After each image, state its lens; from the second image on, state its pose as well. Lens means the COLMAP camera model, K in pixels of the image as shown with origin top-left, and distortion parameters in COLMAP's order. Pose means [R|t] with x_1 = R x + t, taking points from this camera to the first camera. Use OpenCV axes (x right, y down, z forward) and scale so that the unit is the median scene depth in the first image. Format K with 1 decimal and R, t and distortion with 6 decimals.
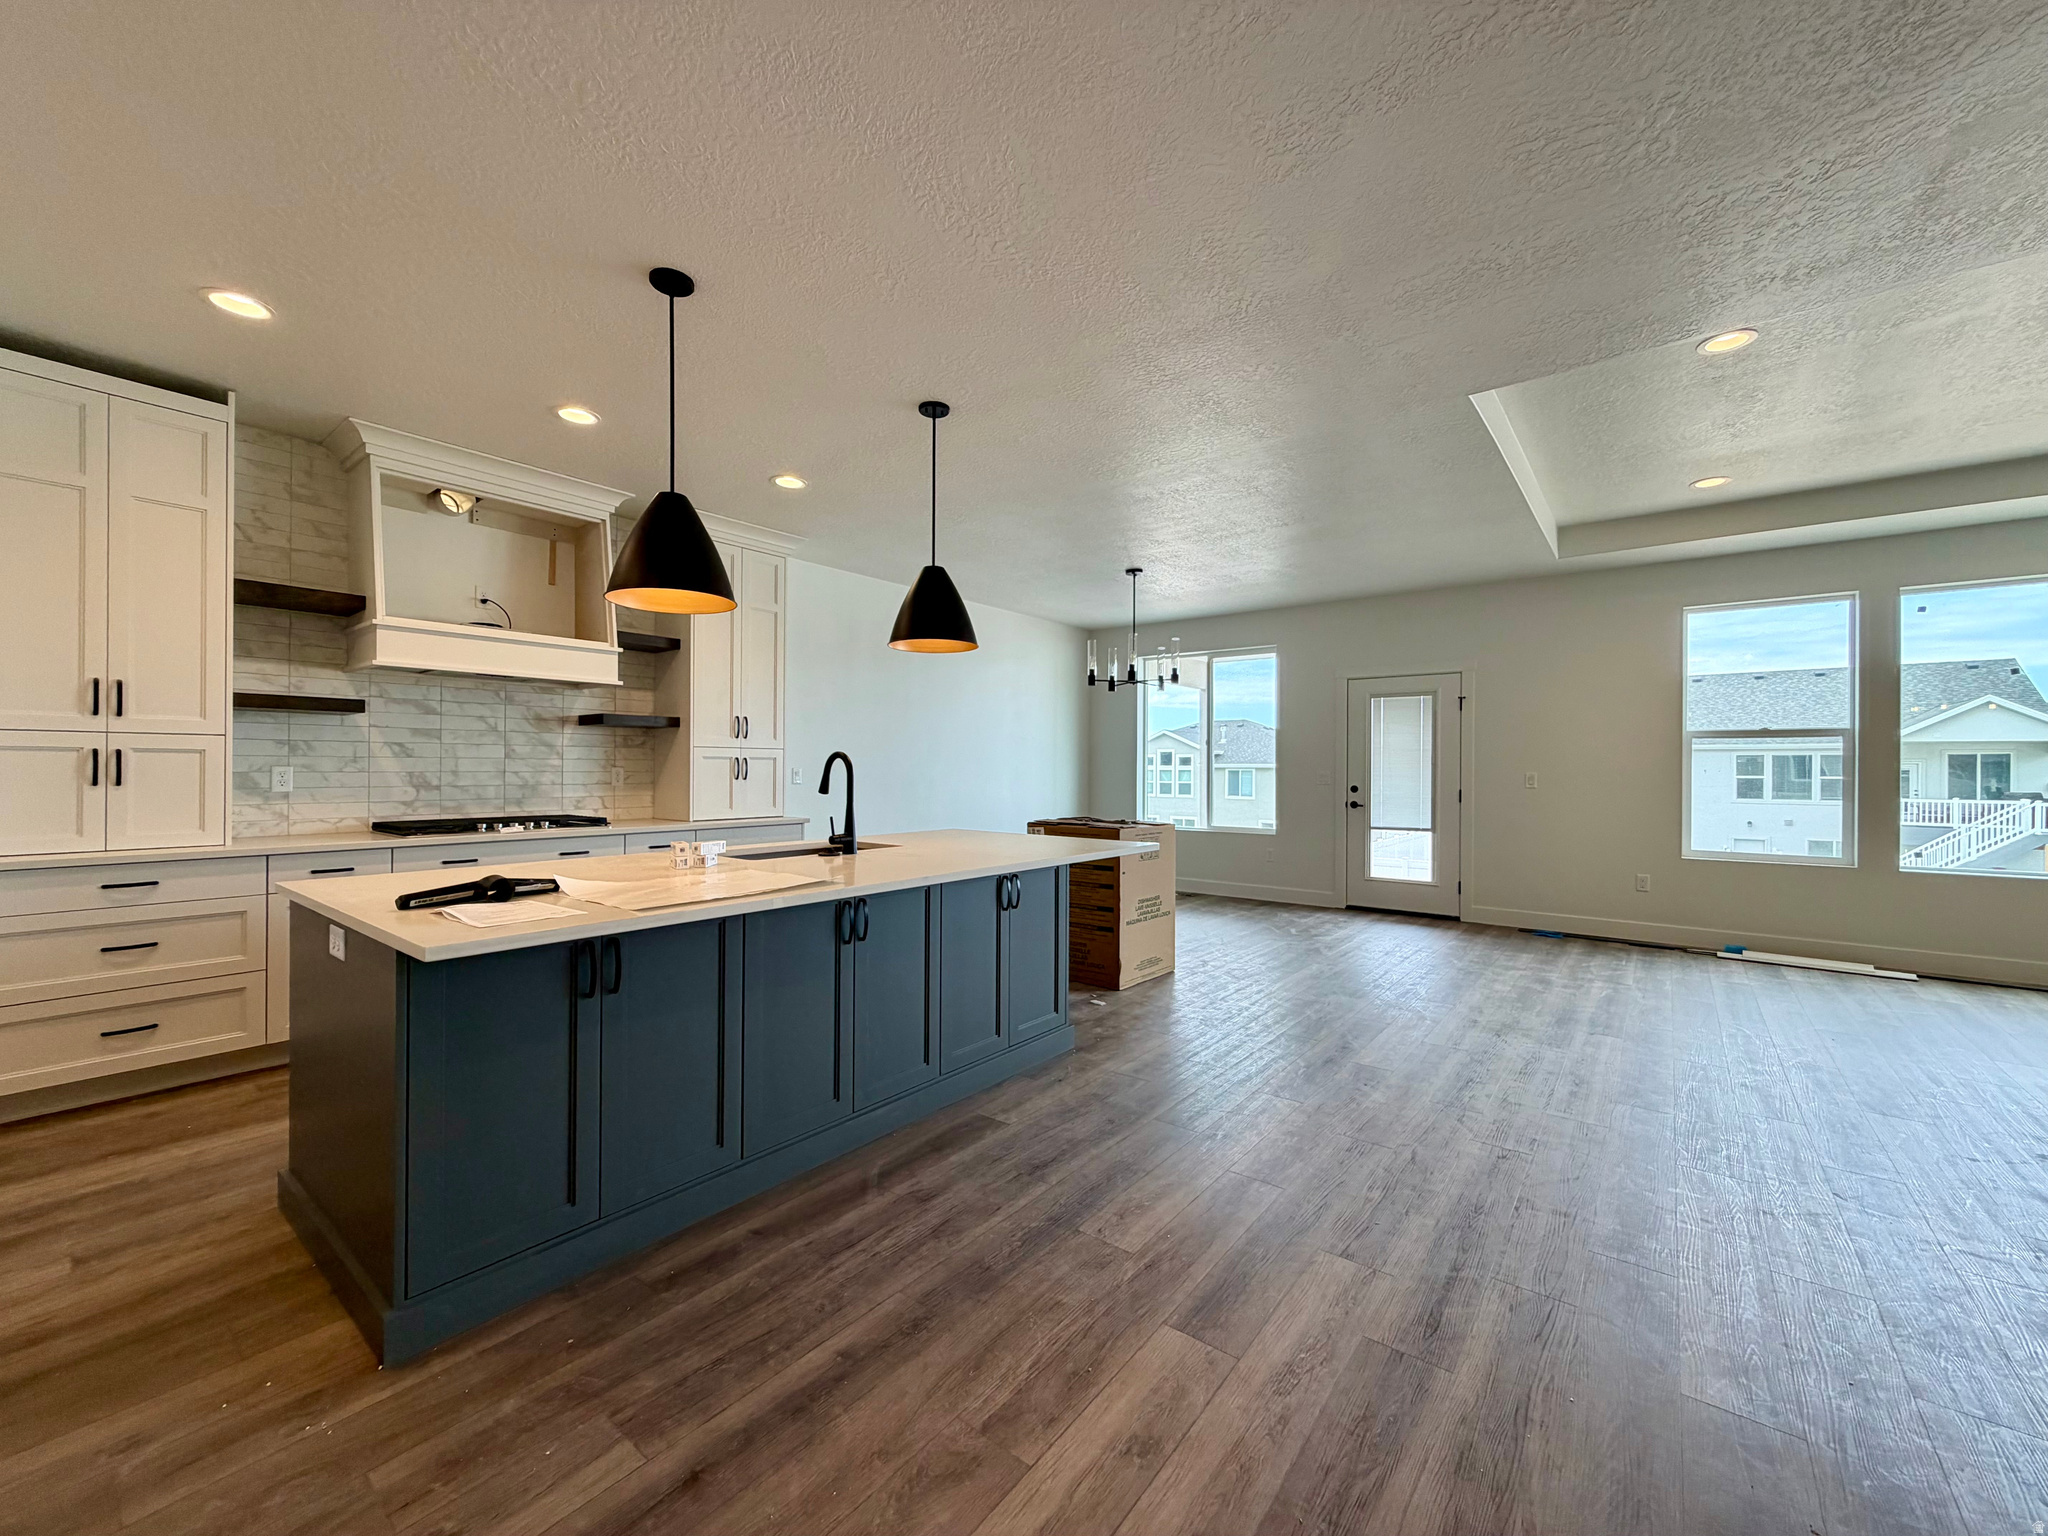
lens RADIAL K [[815.7, 0, 1026.1], [0, 815.7, 771.3], [0, 0, 1]] dist [-0.001763, -0.000094]
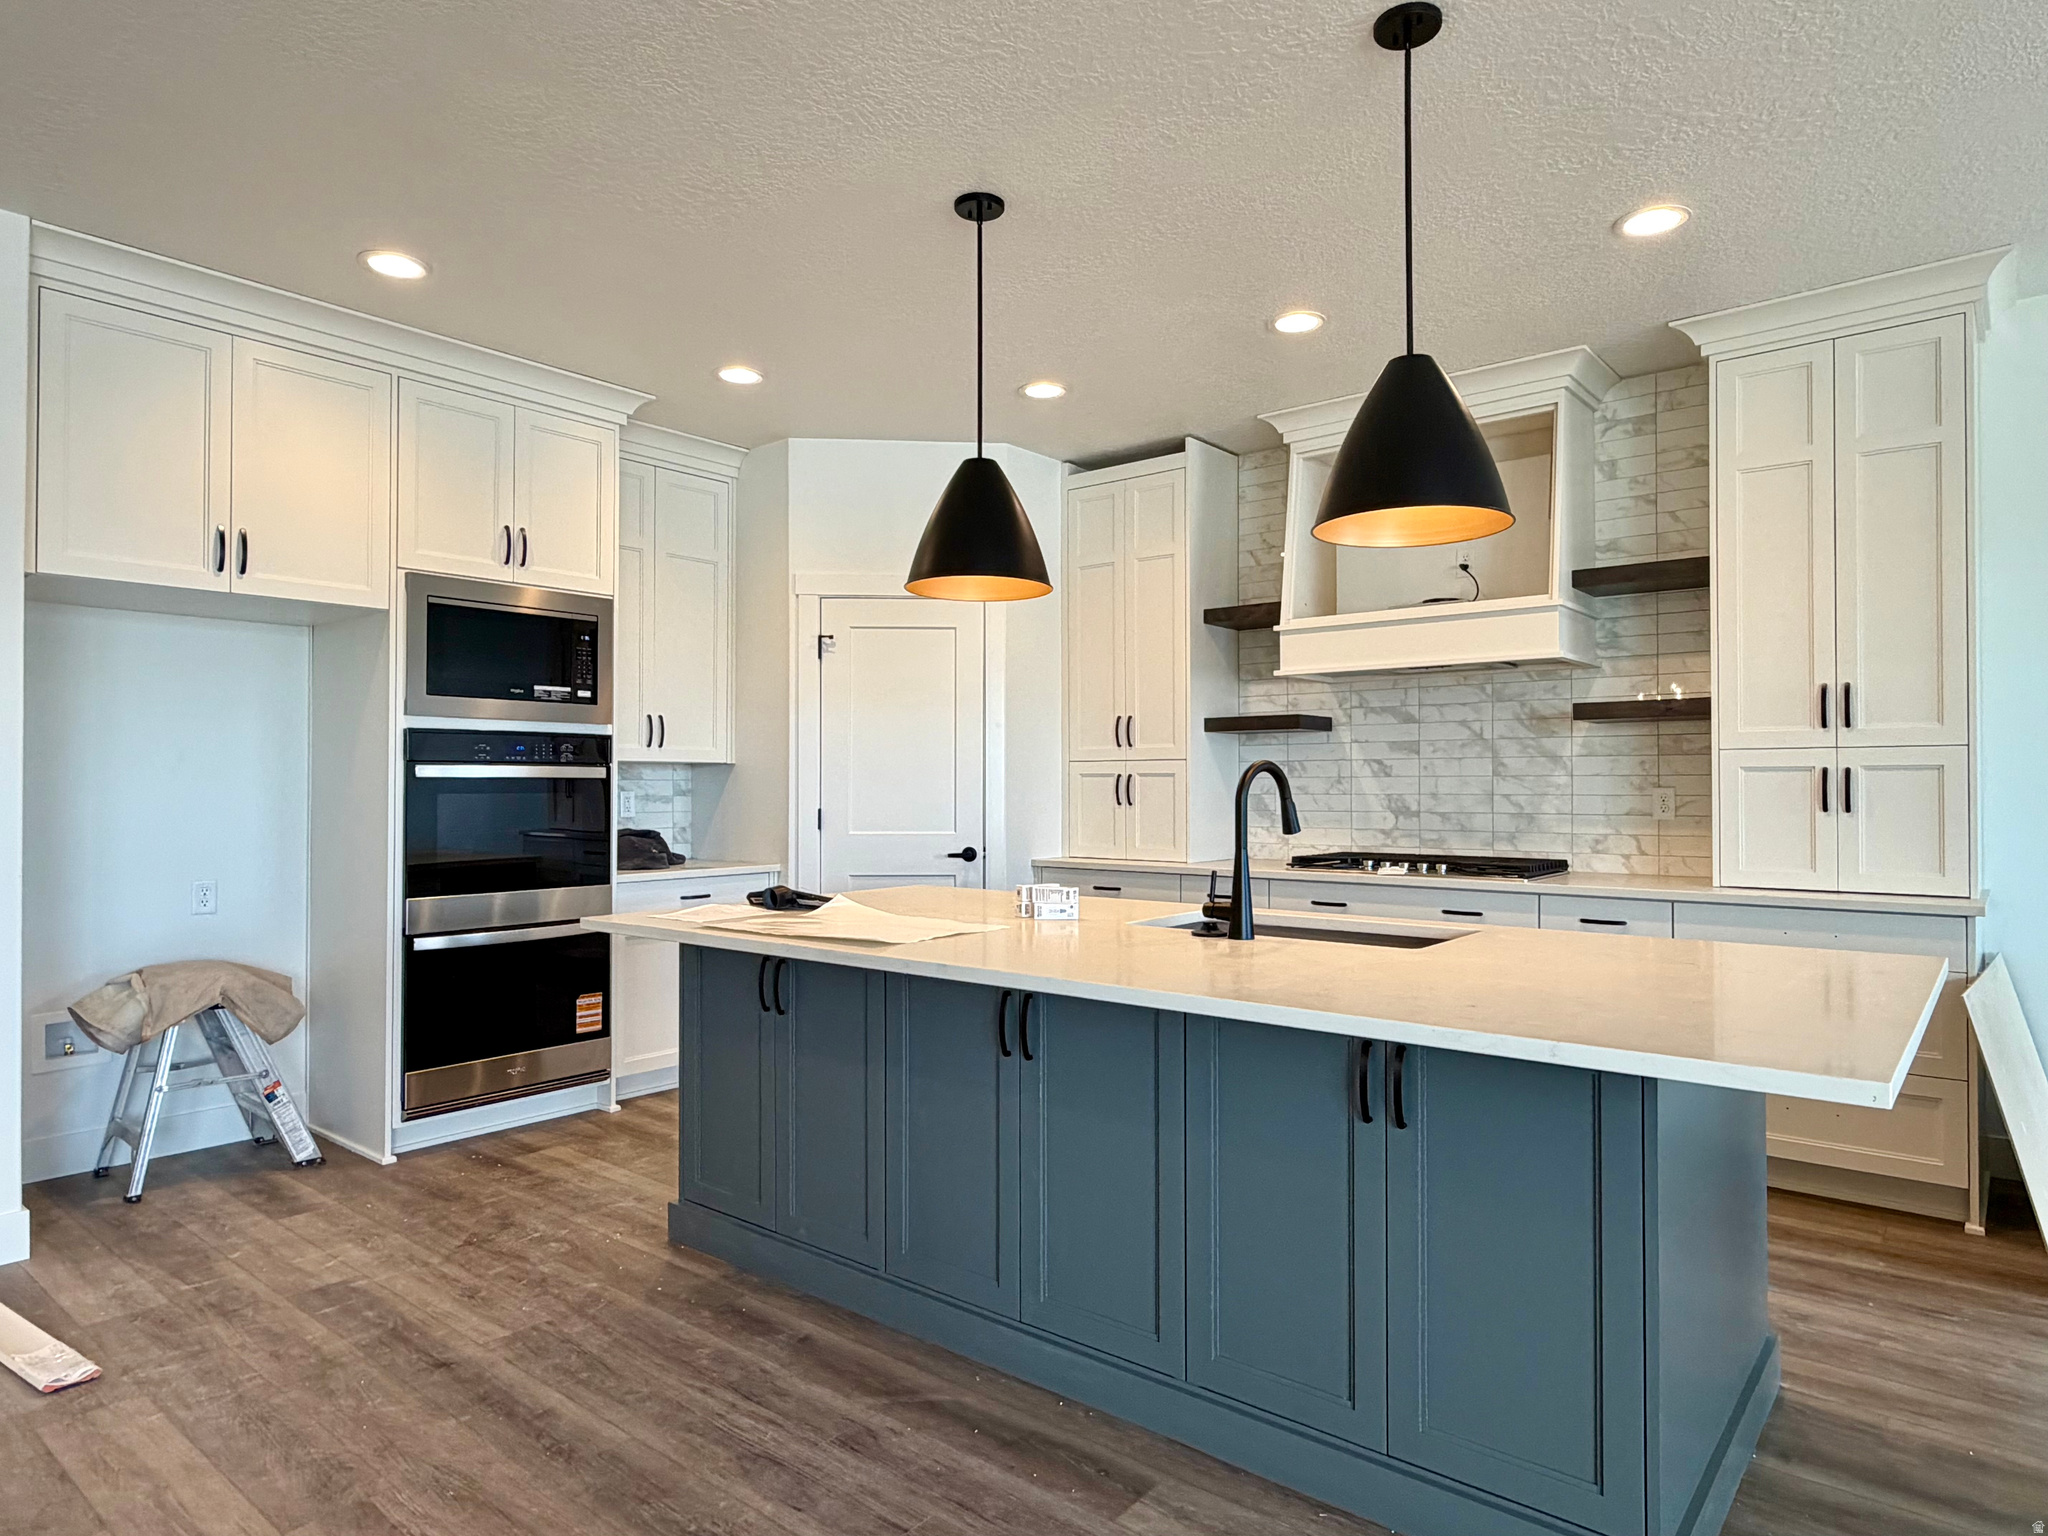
lens RADIAL K [[1219.1, 0, 1020.4], [0, 1219.1, 768.2], [0, 0, 1]] dist [0.002596, -0.000019]
pose [[-0.028066, -0.019502, -0.999416, 0.495410], [-0.002921, 0.999807, -0.019427, -0.000772], [0.999602, 0.002374, -0.028117, 0.664781]]
